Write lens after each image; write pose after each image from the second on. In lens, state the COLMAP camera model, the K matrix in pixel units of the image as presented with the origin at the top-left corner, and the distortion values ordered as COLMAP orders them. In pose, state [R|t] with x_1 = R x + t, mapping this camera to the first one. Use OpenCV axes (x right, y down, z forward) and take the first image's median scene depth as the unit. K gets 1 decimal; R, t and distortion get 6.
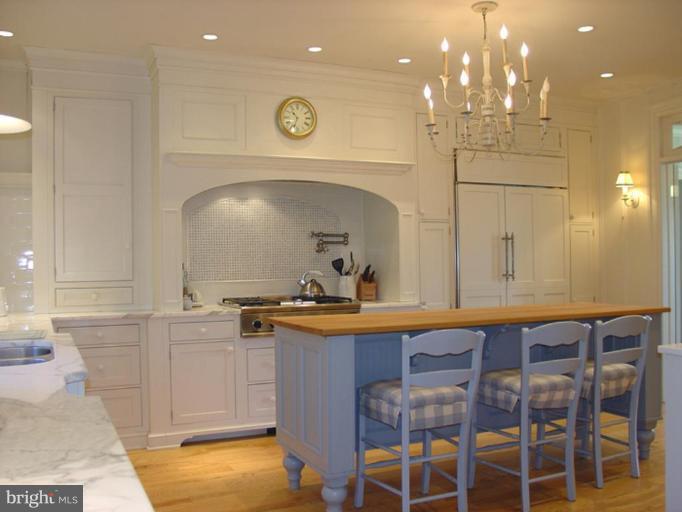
lens RADIAL K [[708.3, 0, 341.0], [0, 708.3, 256.0], [0, 0, 1]] dist [-0.110065, 0.006232]
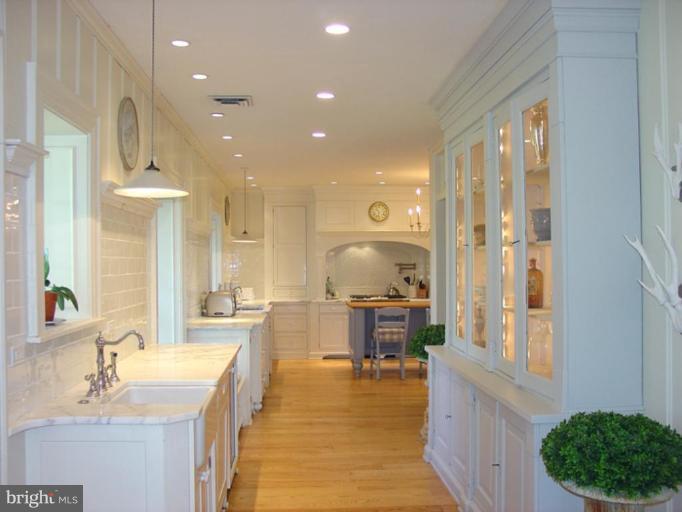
lens RADIAL K [[708.3, 0, 341.0], [0, 708.3, 256.0], [0, 0, 1]] dist [-0.110065, 0.006232]
pose [[0.936256, 0.006318, -0.351262, 0.590933], [-0.006899, 0.999976, -0.000405, -0.059765], [0.351251, 0.002803, 0.936277, -1.064103]]
